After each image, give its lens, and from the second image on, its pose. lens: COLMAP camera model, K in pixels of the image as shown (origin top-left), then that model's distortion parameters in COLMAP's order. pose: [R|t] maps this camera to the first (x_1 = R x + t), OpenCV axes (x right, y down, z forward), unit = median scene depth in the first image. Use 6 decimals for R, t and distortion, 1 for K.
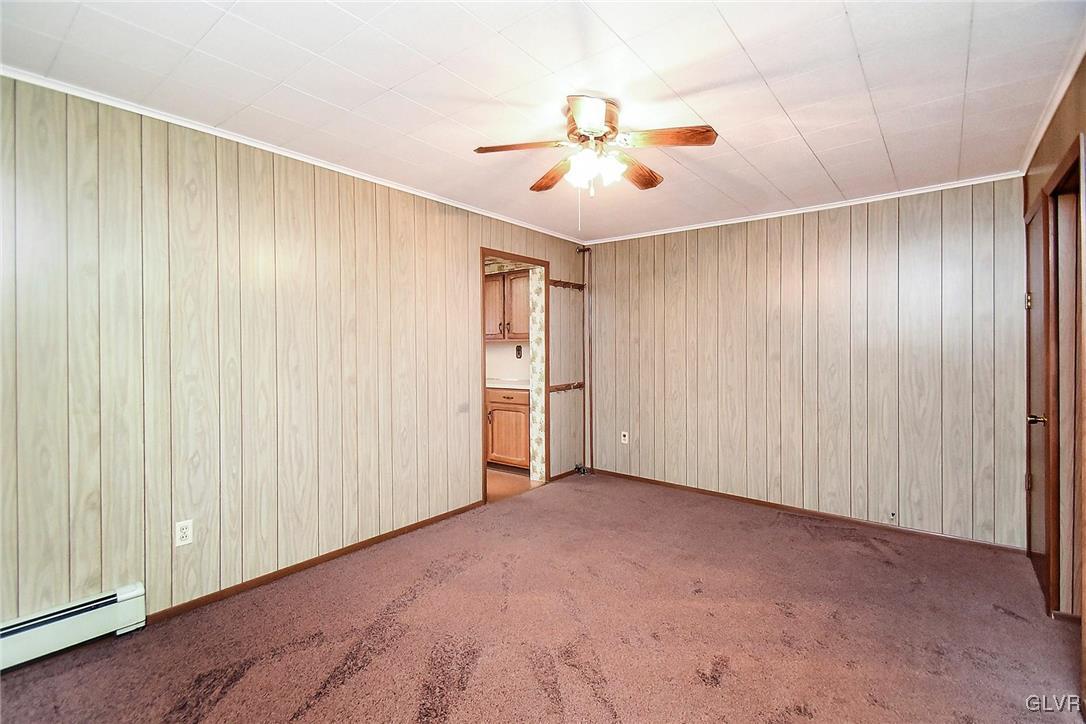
lens RADIAL K [[485.6, 0, 536.9], [0, 485.6, 351.4], [0, 0, 1]] dist [0.009242, -0.005492]
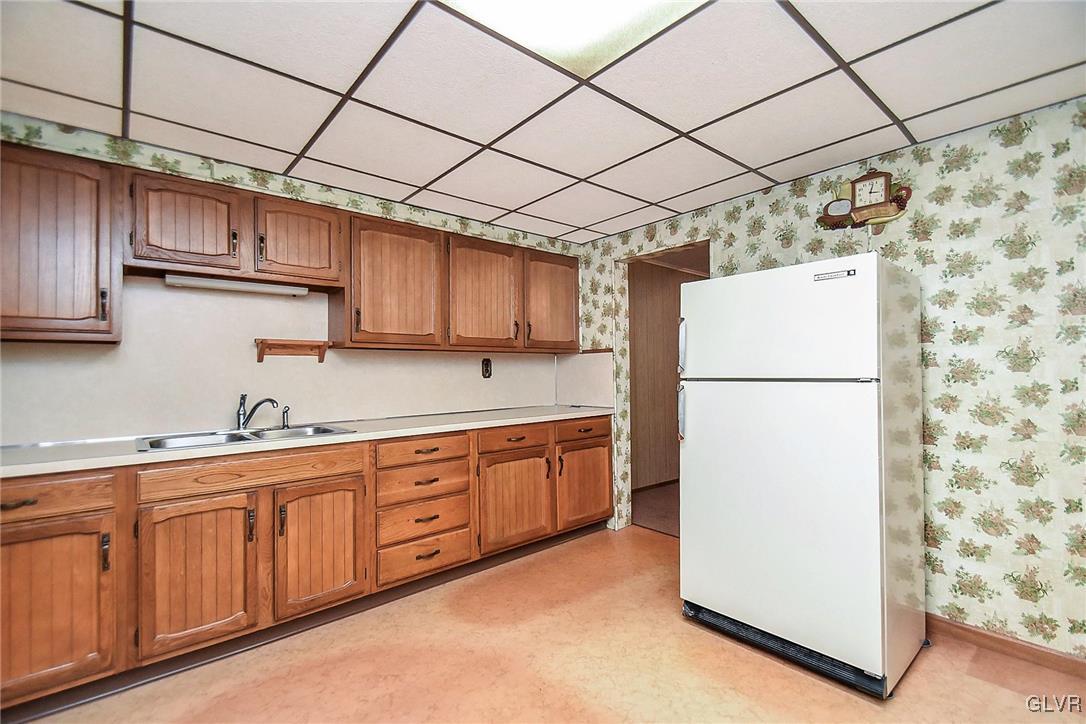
lens RADIAL K [[485.6, 0, 542.1], [0, 485.6, 365.8], [0, 0, 1]] dist [0.009242, -0.005492]
pose [[0.171455, 0.013943, 0.985093, -1.048560], [0.016398, 0.999721, -0.017004, 0.015609], [-0.985055, 0.019069, 0.171179, 1.272923]]
